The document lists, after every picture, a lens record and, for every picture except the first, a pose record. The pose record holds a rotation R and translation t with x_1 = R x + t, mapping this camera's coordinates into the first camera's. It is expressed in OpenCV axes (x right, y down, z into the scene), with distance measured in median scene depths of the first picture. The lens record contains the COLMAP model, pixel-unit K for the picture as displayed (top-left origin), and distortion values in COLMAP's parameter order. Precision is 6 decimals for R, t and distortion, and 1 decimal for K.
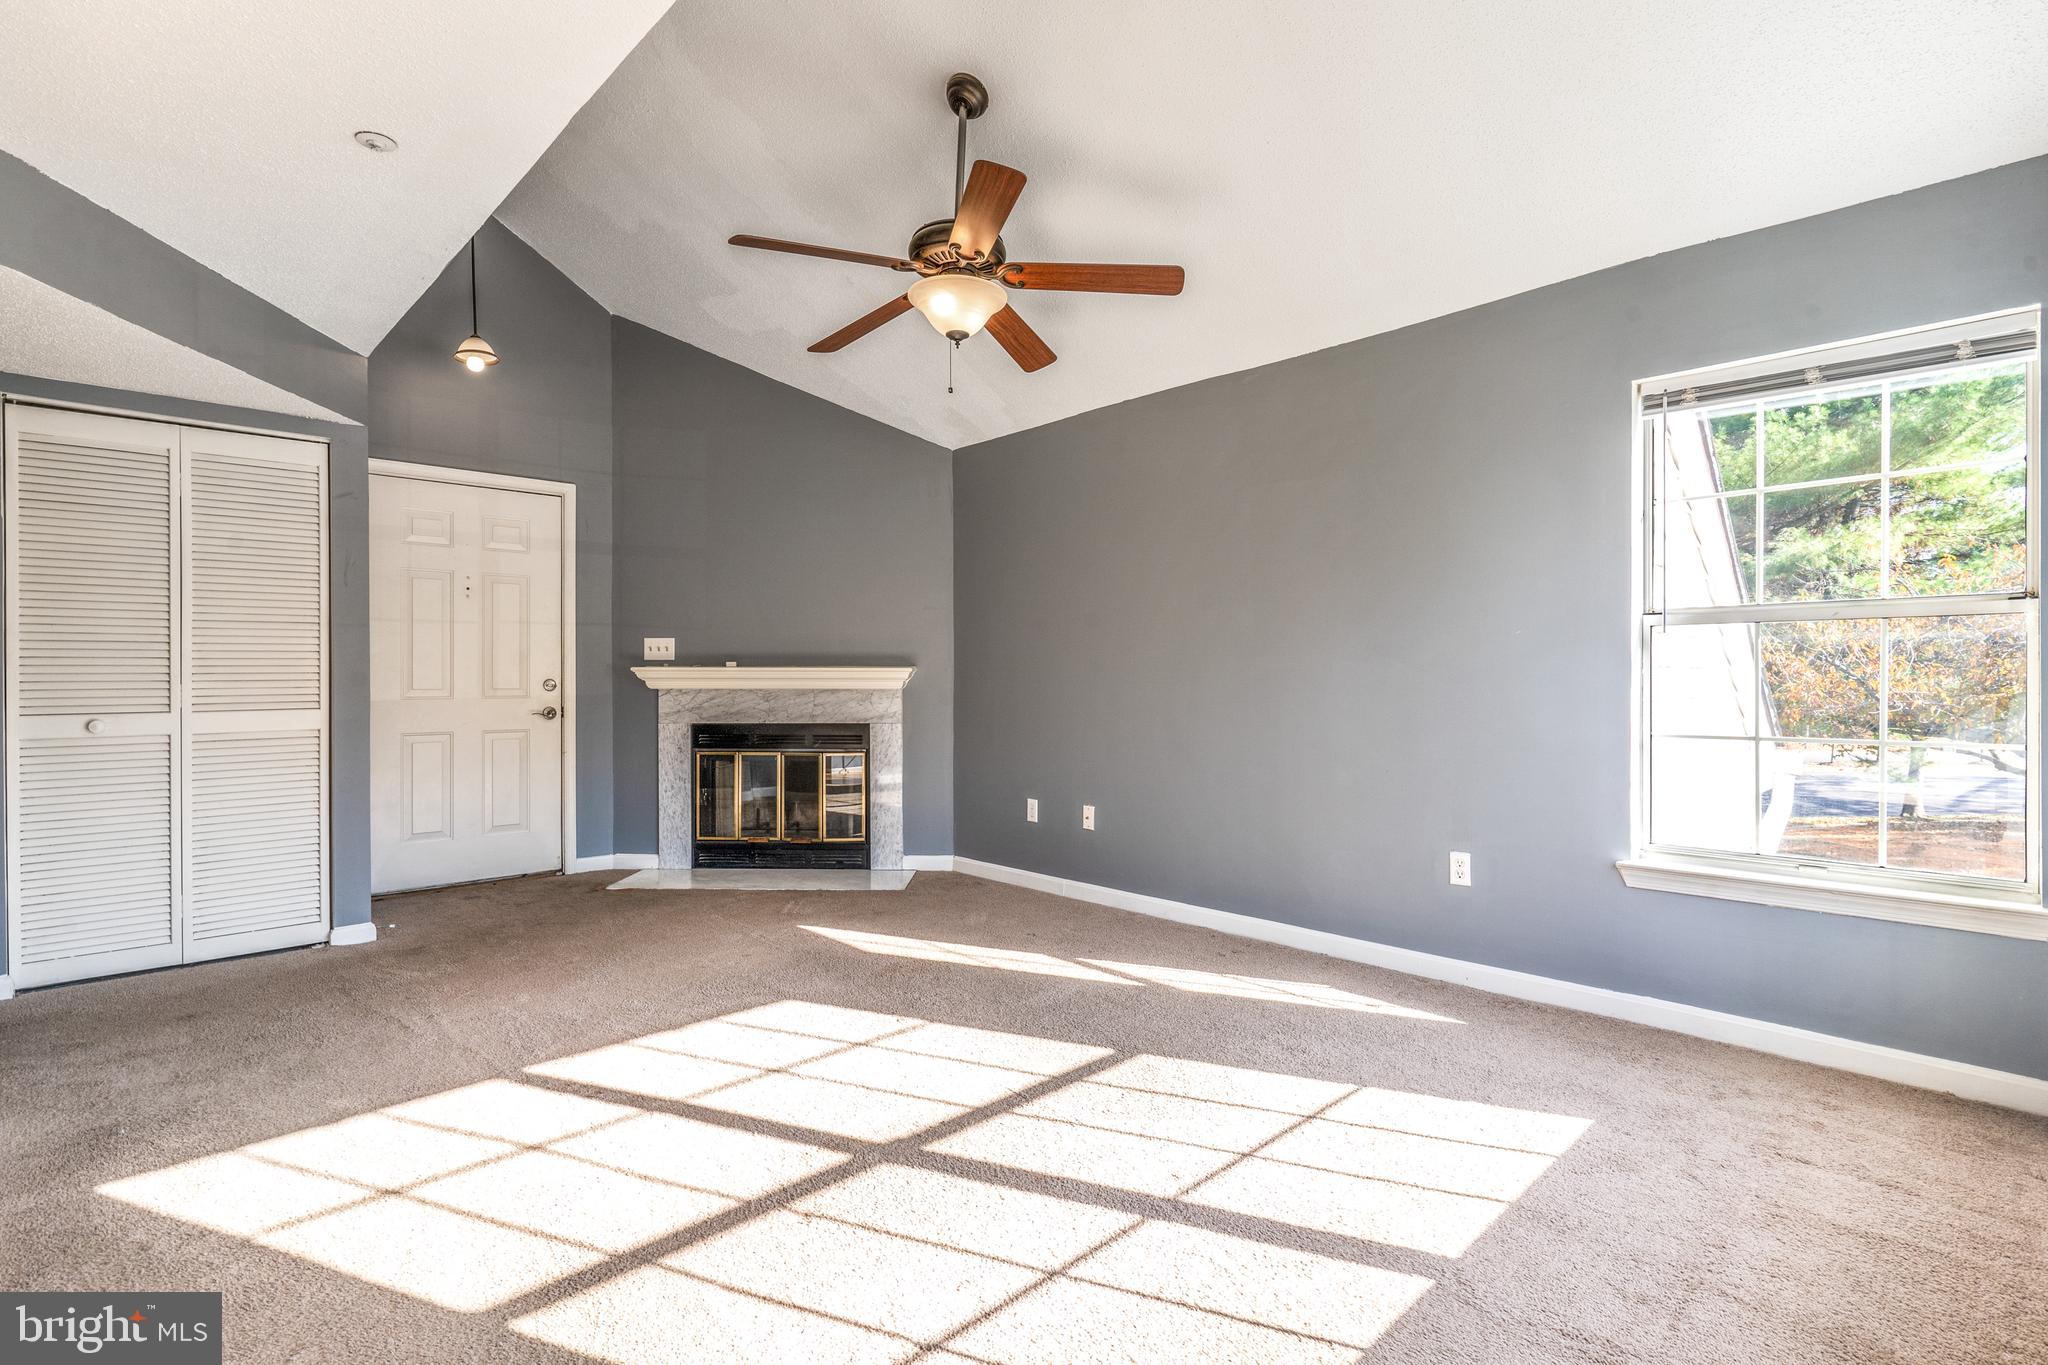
lens RADIAL K [[981.2, 0, 1007.0], [0, 981.2, 674.0], [0, 0, 1]] dist [-0.002813, 0.002164]
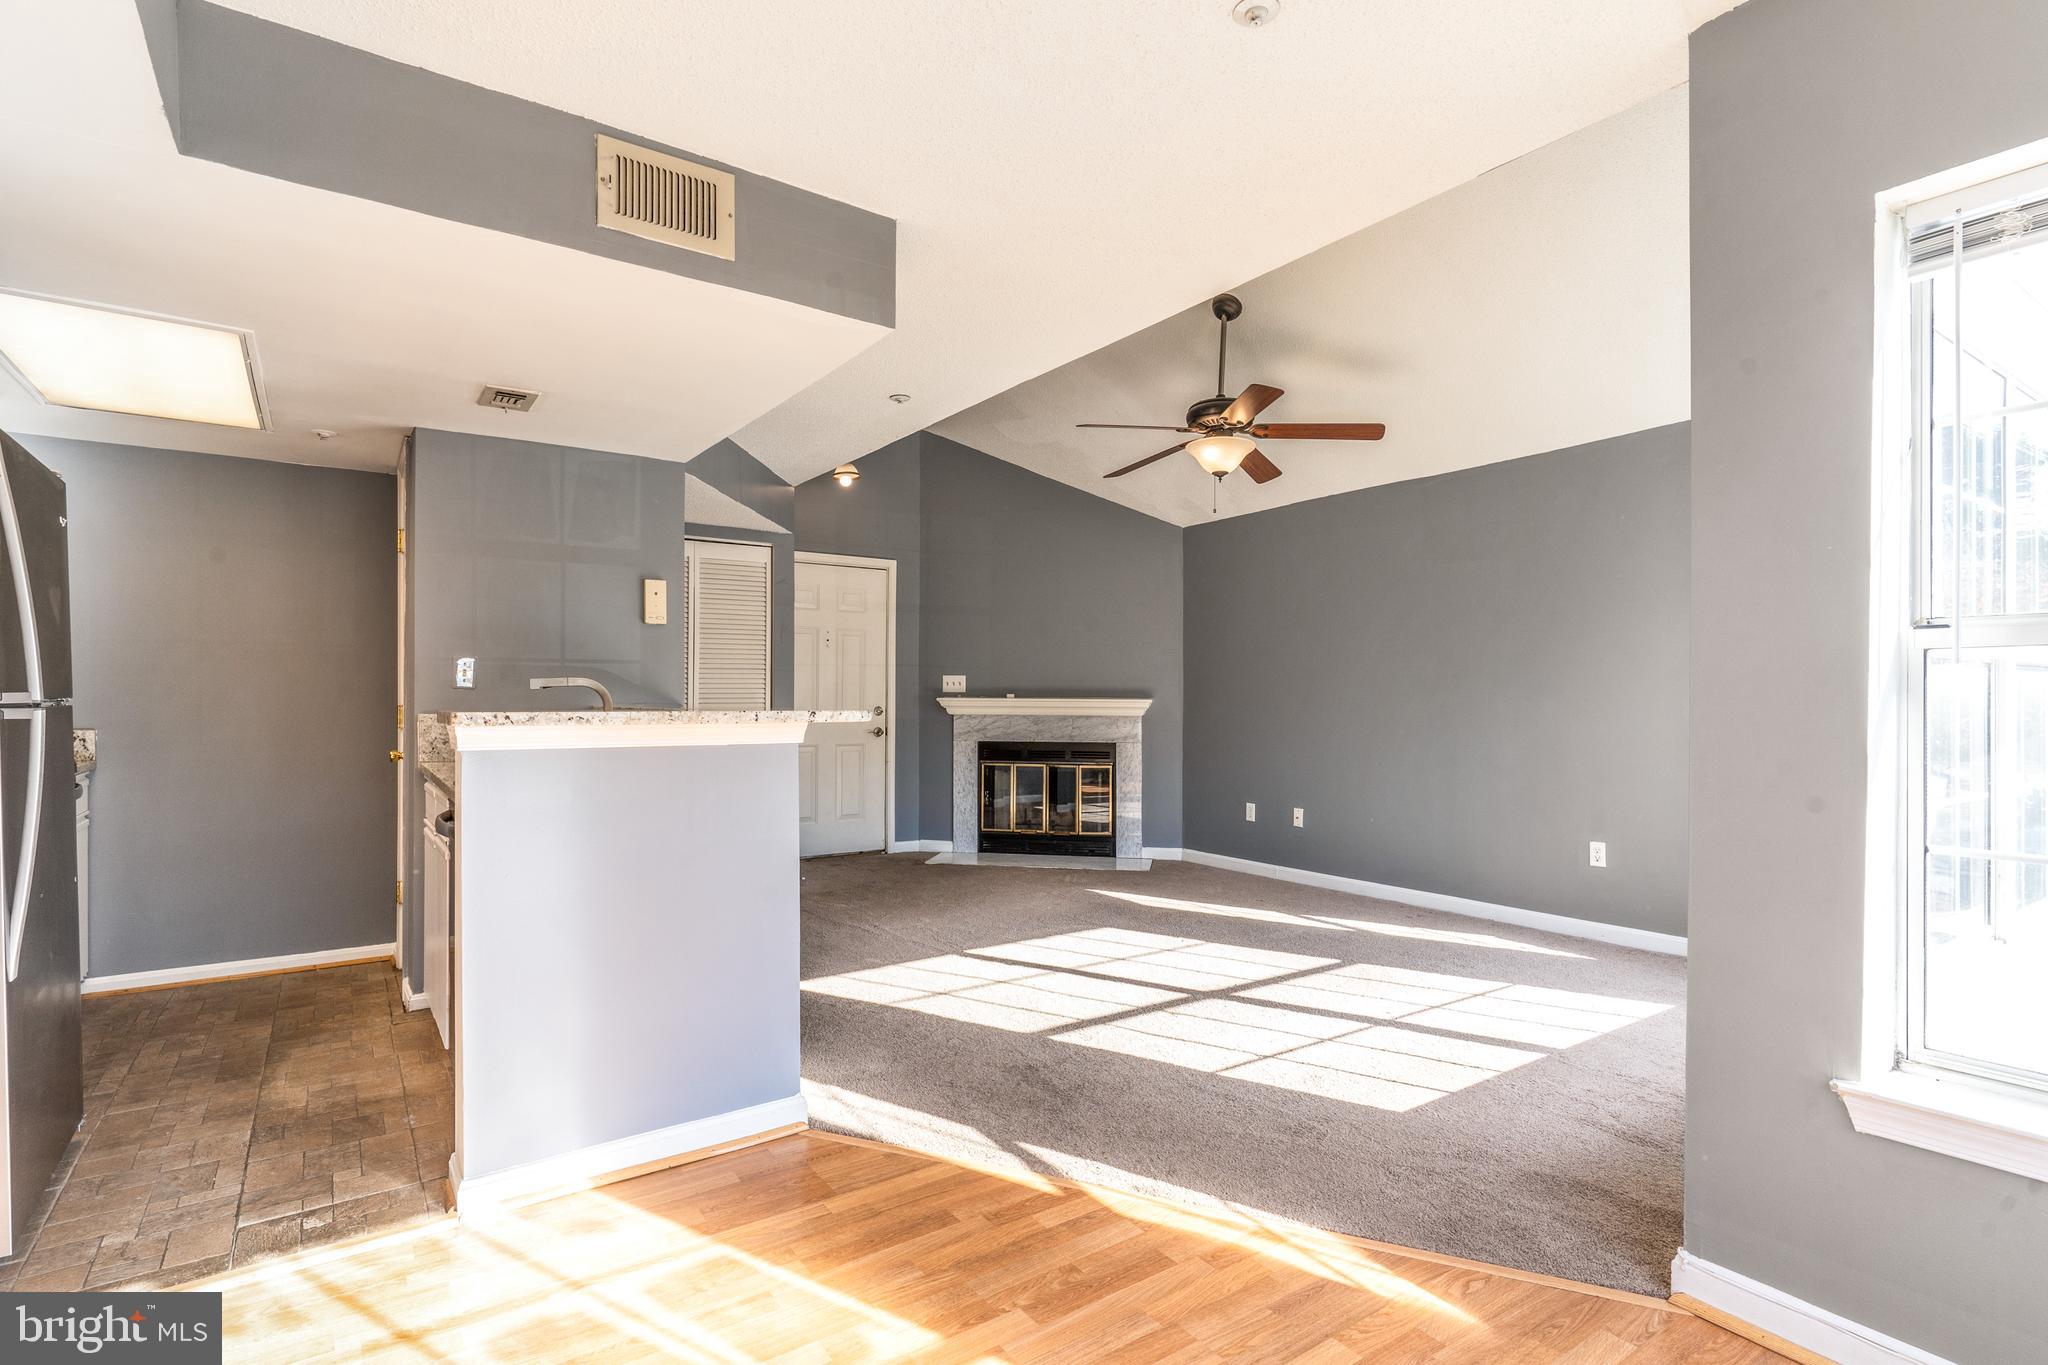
lens RADIAL K [[981.2, 0, 1000.9], [0, 981.2, 695.7], [0, 0, 1]] dist [-0.002813, 0.002164]
pose [[0.987411, 0.005368, -0.158085, -0.106126], [-0.005755, 0.999981, -0.001992, -0.009767], [0.158072, 0.002876, 0.987423, -0.360770]]
